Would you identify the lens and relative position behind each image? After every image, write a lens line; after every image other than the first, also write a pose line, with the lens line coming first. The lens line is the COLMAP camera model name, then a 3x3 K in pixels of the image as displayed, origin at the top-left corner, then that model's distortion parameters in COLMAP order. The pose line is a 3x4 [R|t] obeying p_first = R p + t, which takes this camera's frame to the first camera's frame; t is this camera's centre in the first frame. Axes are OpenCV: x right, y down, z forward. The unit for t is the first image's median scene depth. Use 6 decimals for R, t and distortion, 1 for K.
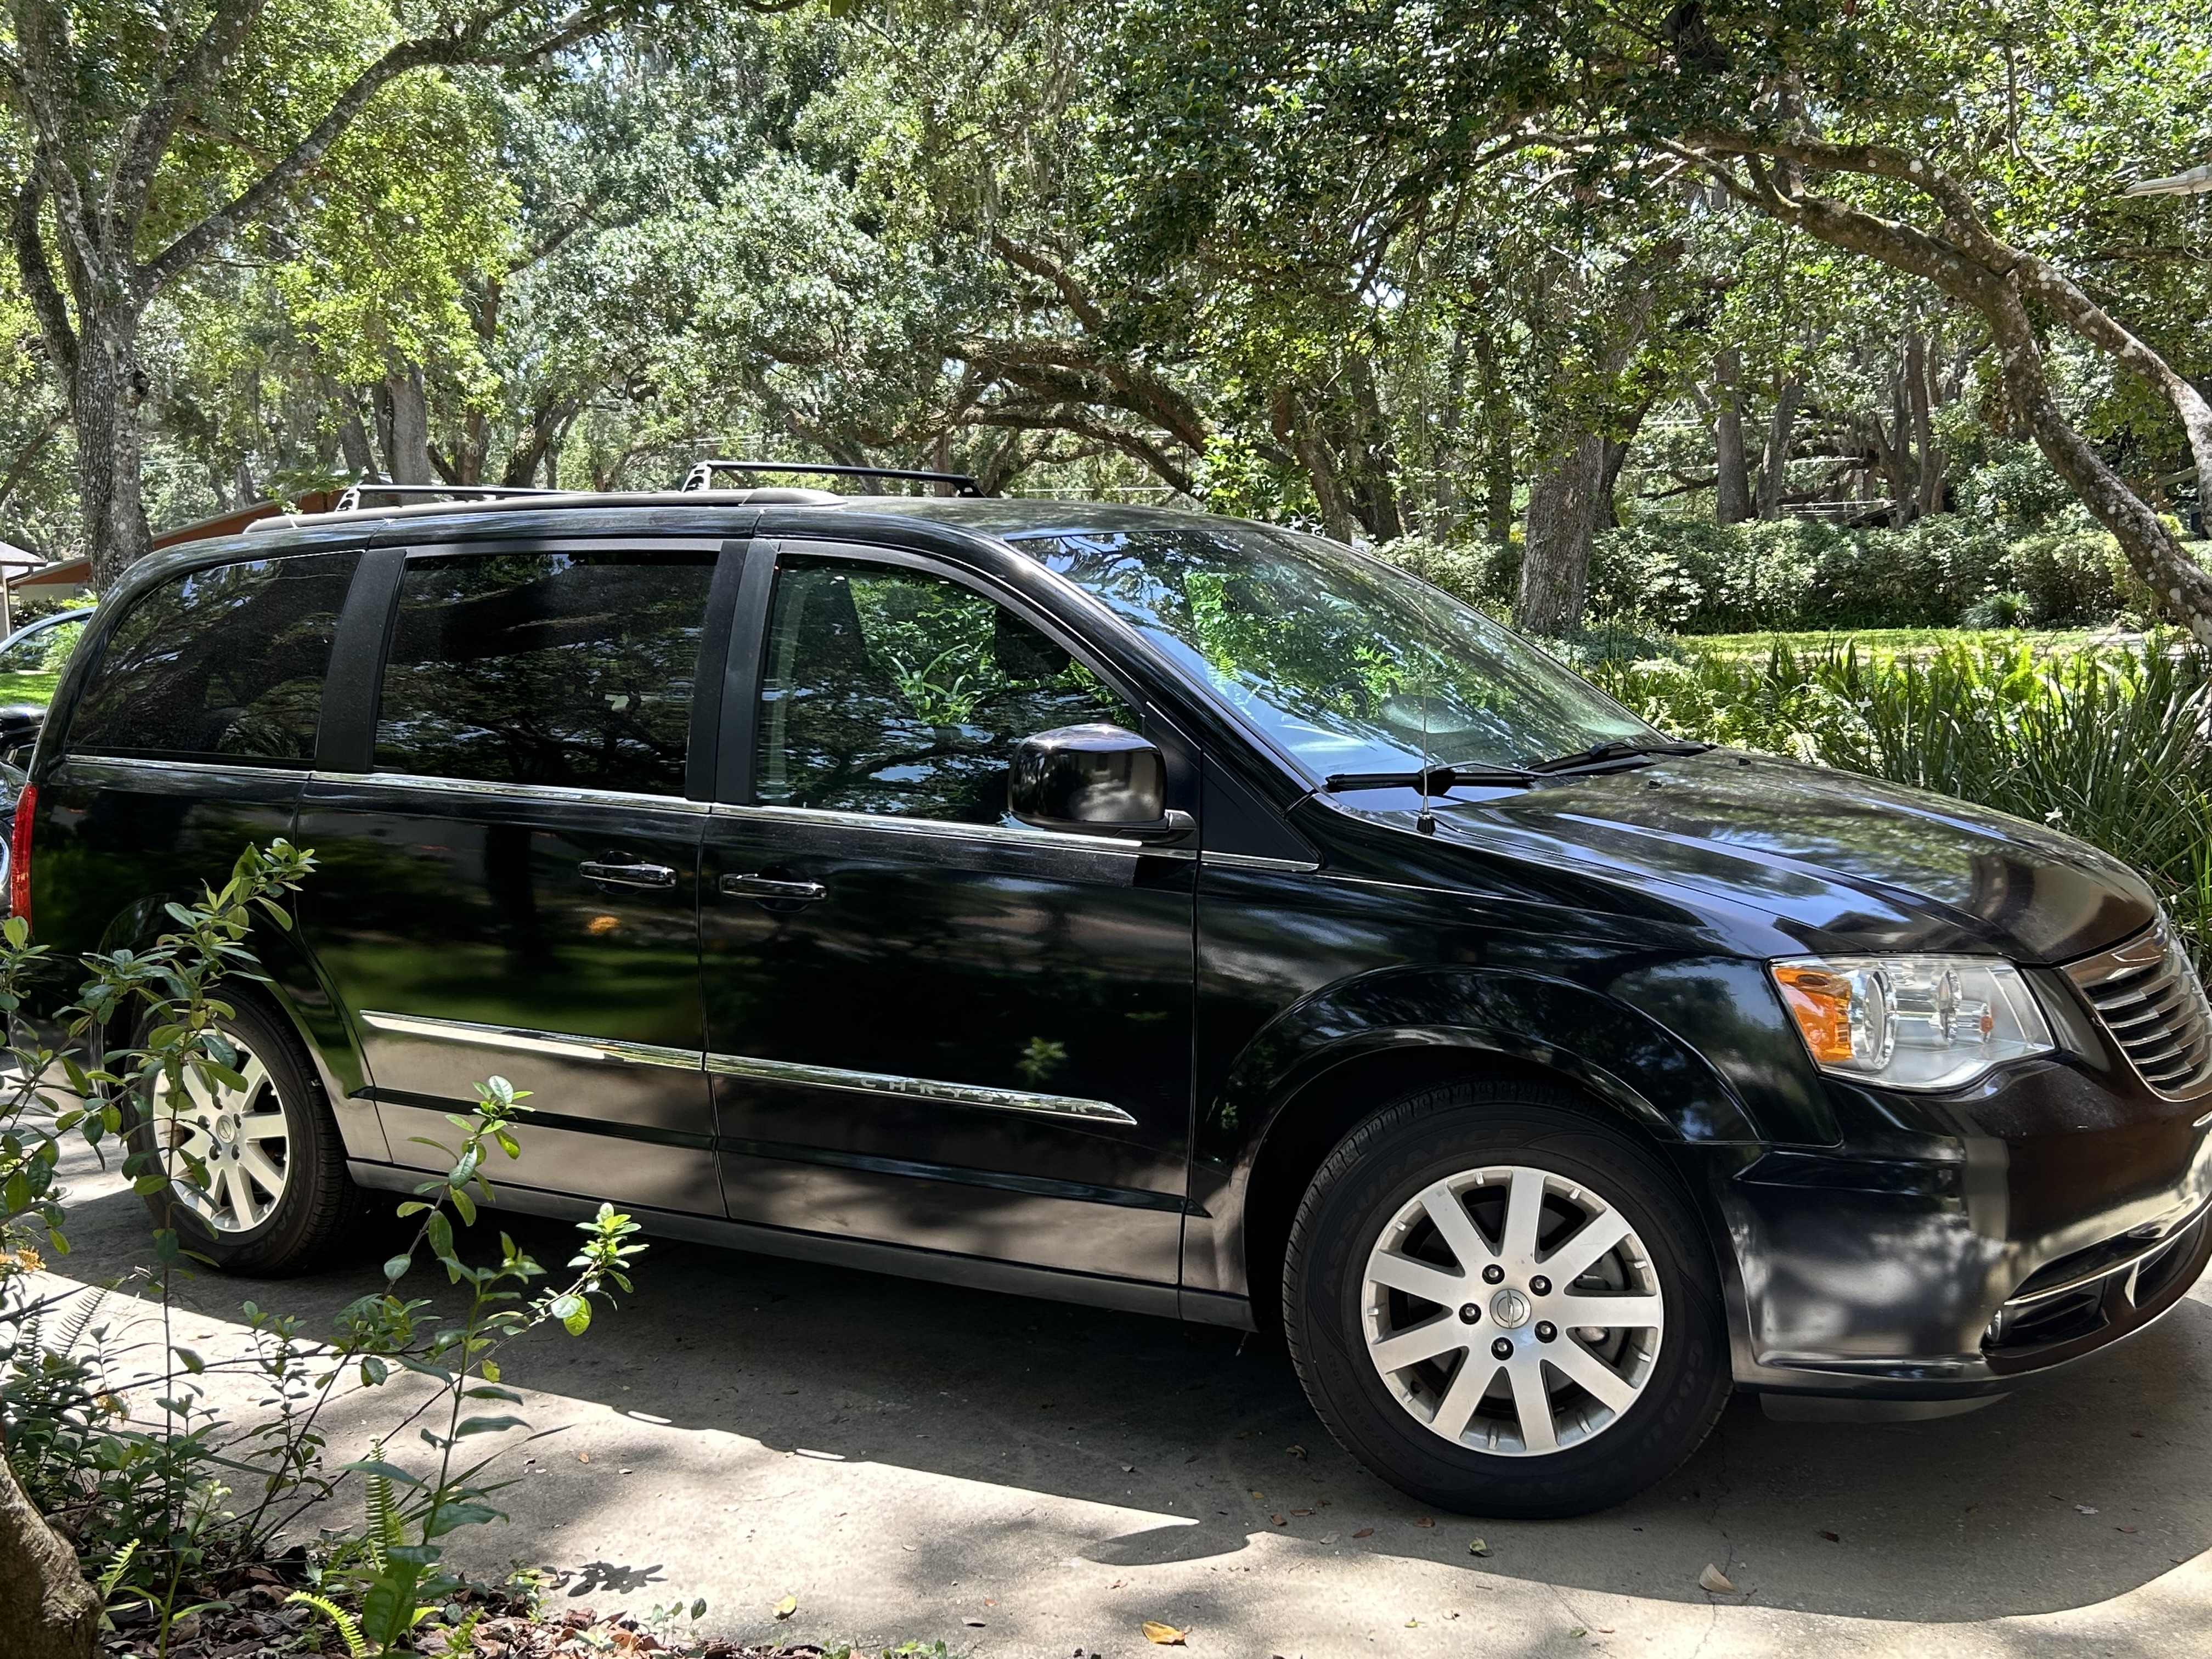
lens RADIAL K [[2216.6, 0, 1106.0], [0, 2216.6, 829.5], [0, 0, 1]] dist [0.117577, -0.276823]
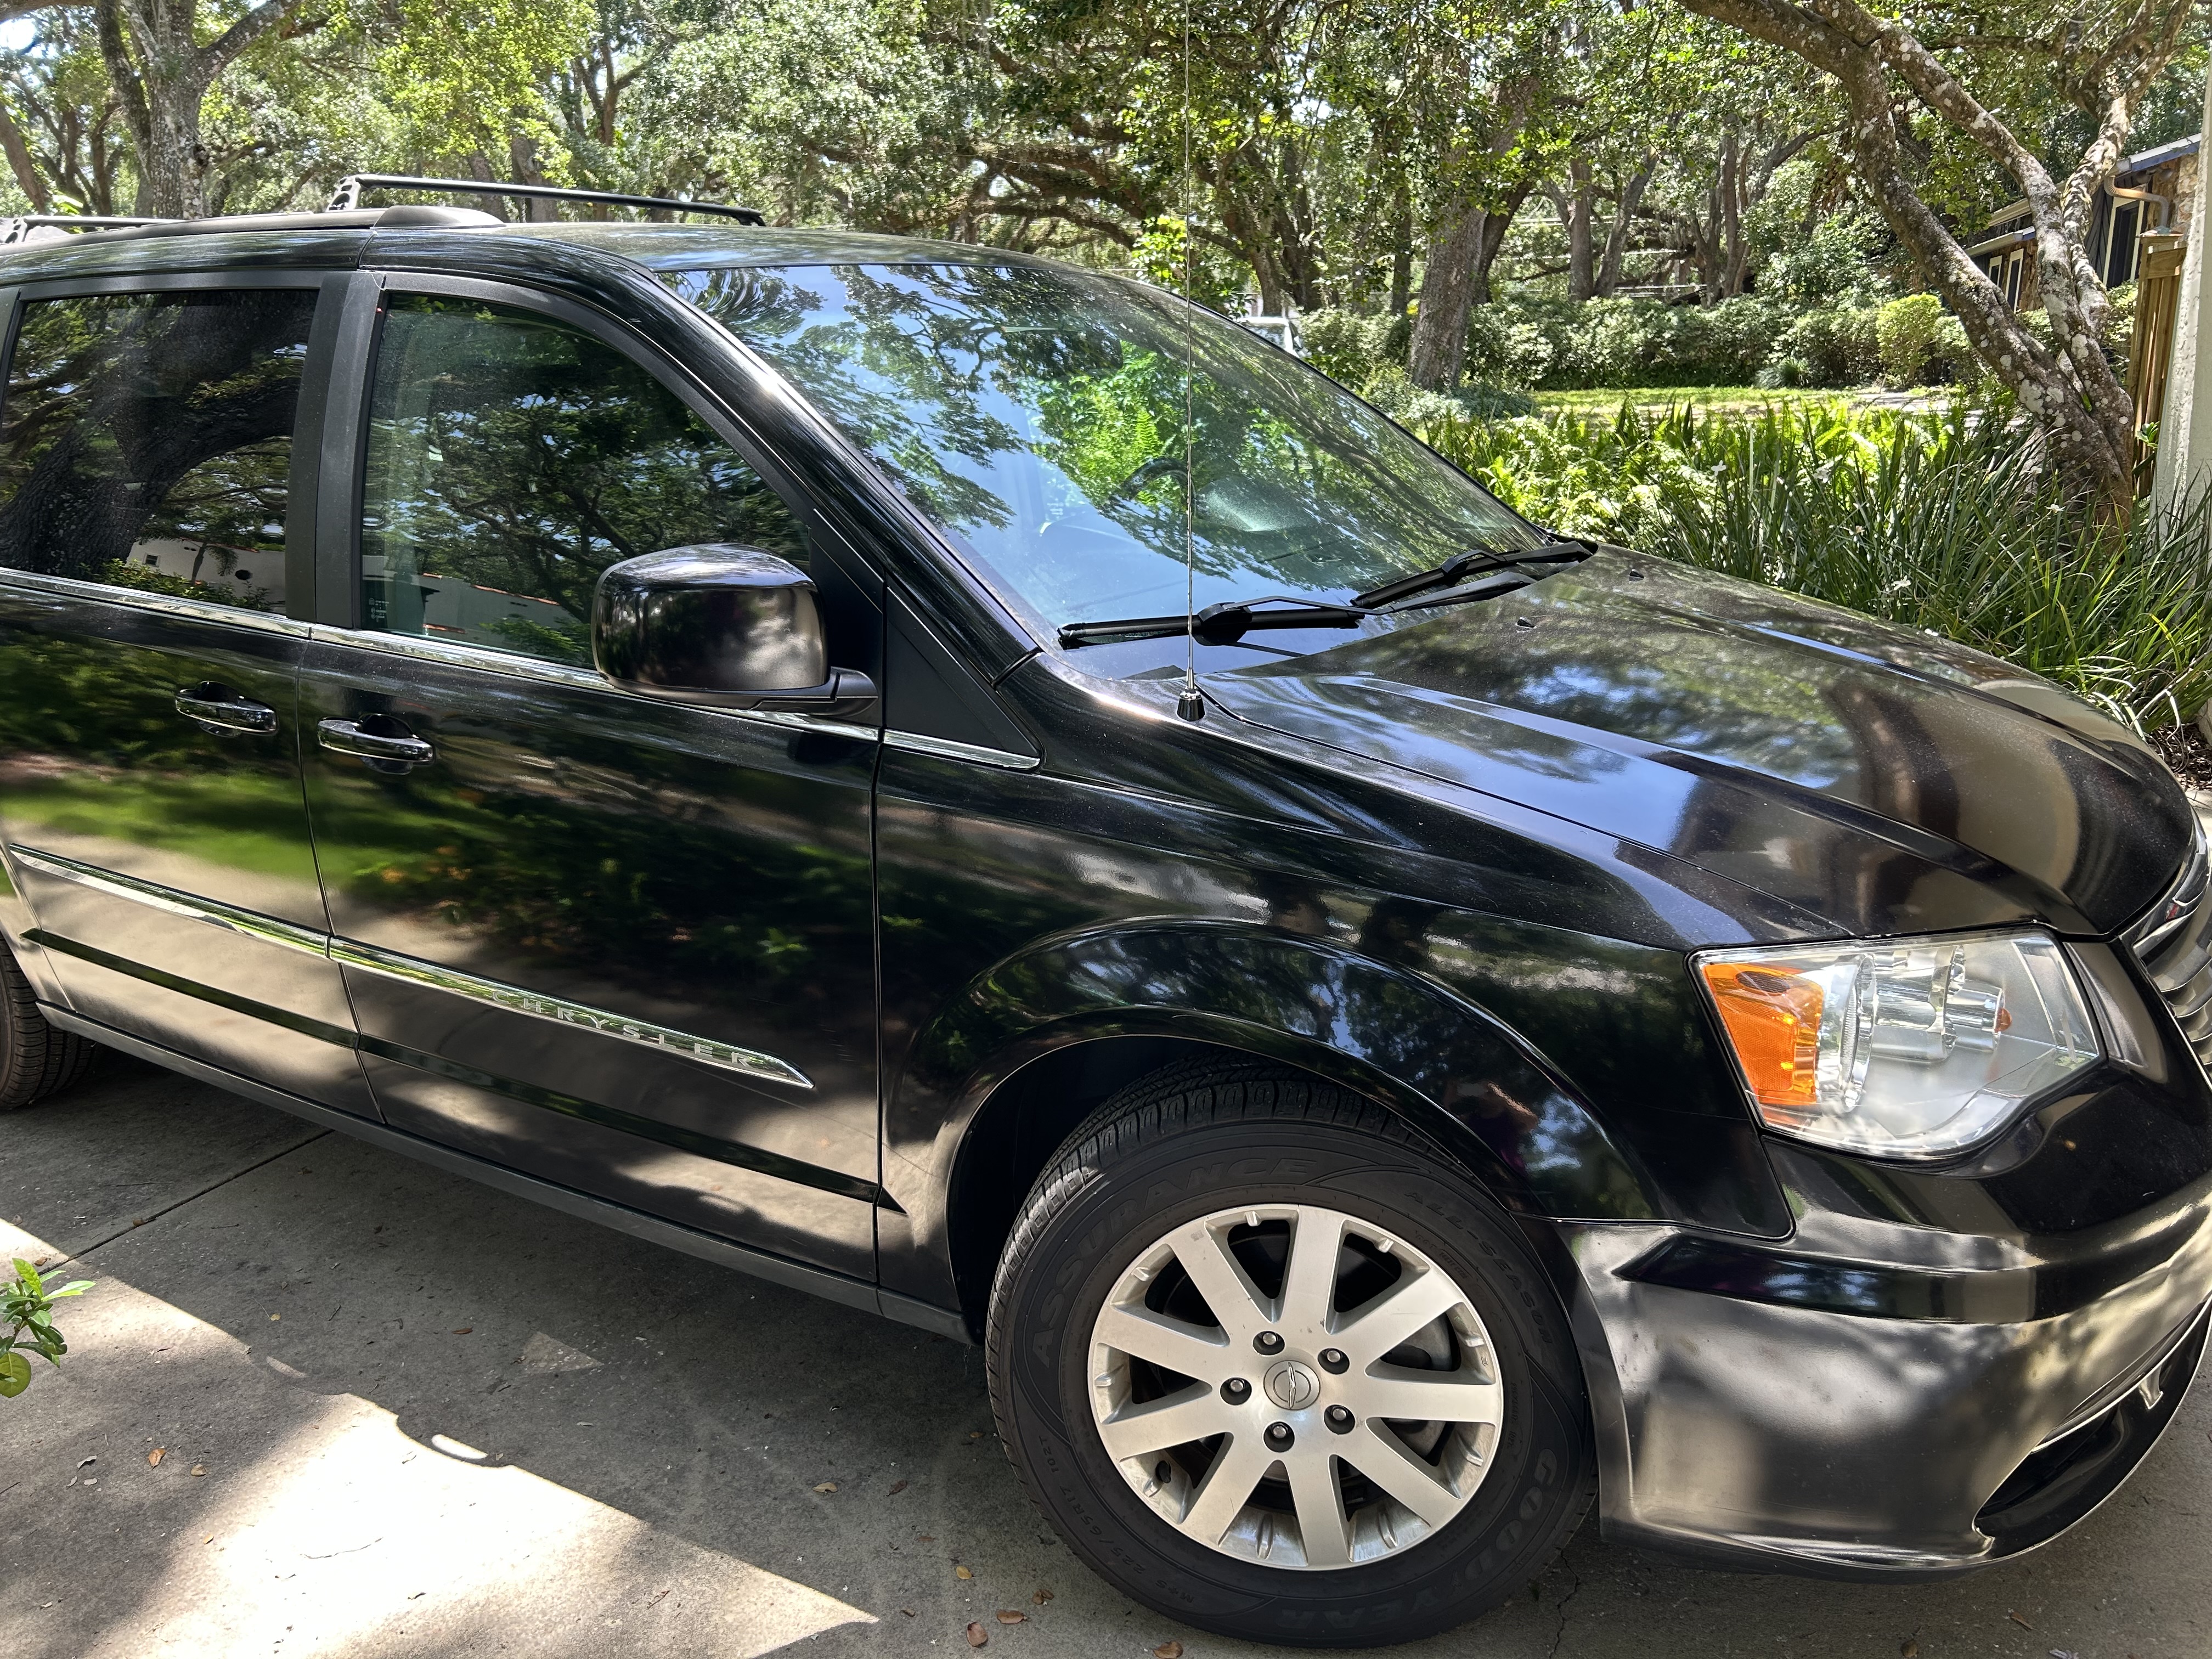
lens RADIAL K [[1661.1, 0, 1106.0], [0, 1661.1, 829.5], [0, 0, 1]] dist [0.040896, -0.049855]
pose [[0.999952, 0.004871, 0.008477, 0.038368], [-0.006252, 0.985187, 0.171371, -0.017575], [-0.007516, -0.171416, 0.985170, 0.166363]]
